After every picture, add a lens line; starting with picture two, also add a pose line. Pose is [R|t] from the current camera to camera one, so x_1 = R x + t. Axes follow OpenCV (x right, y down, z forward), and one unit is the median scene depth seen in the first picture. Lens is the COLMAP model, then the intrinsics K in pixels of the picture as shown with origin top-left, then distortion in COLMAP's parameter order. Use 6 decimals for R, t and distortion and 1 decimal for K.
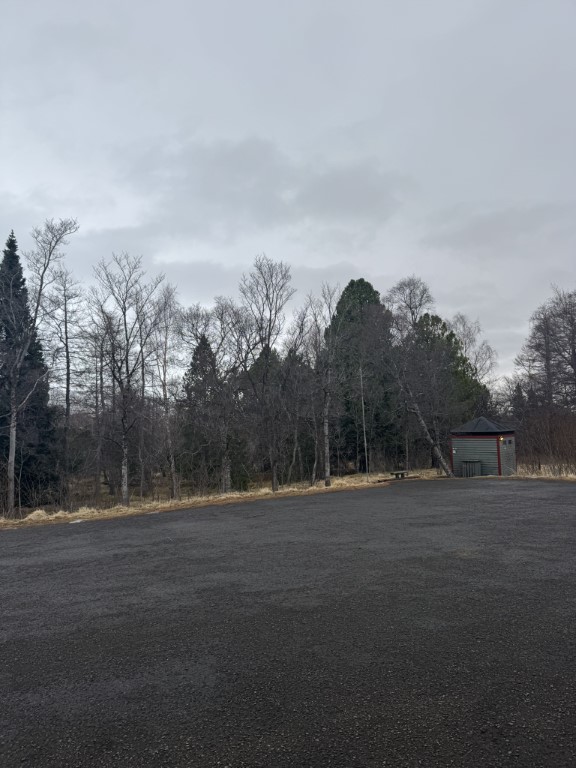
lens RADIAL K [[532.2, 0, 288.0], [0, 532.2, 384.0], [0, 0, 1]] dist [0.001538, -0.152246]
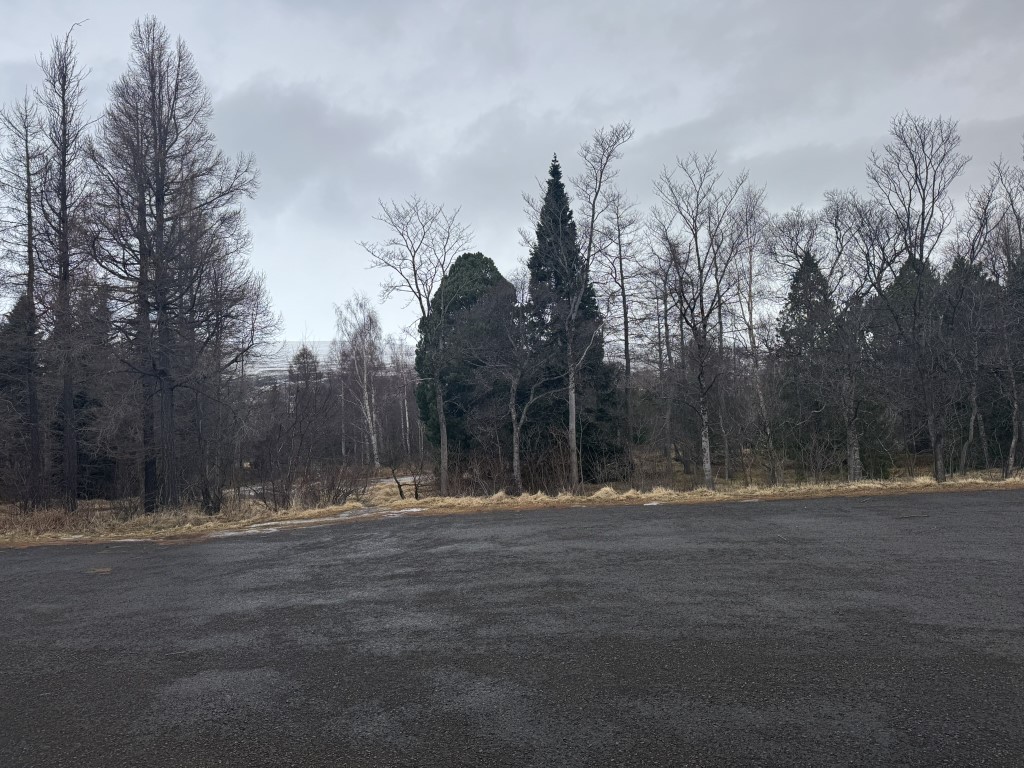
lens RADIAL K [[703.2, 0, 512.0], [0, 703.2, 384.0], [0, 0, 1]] dist [-0.000495, -0.106460]
pose [[0.784156, -0.011958, -0.620449, 0.101091], [0.068794, 0.995327, 0.067762, -0.009801], [0.616739, -0.095819, 0.781314, 0.046236]]
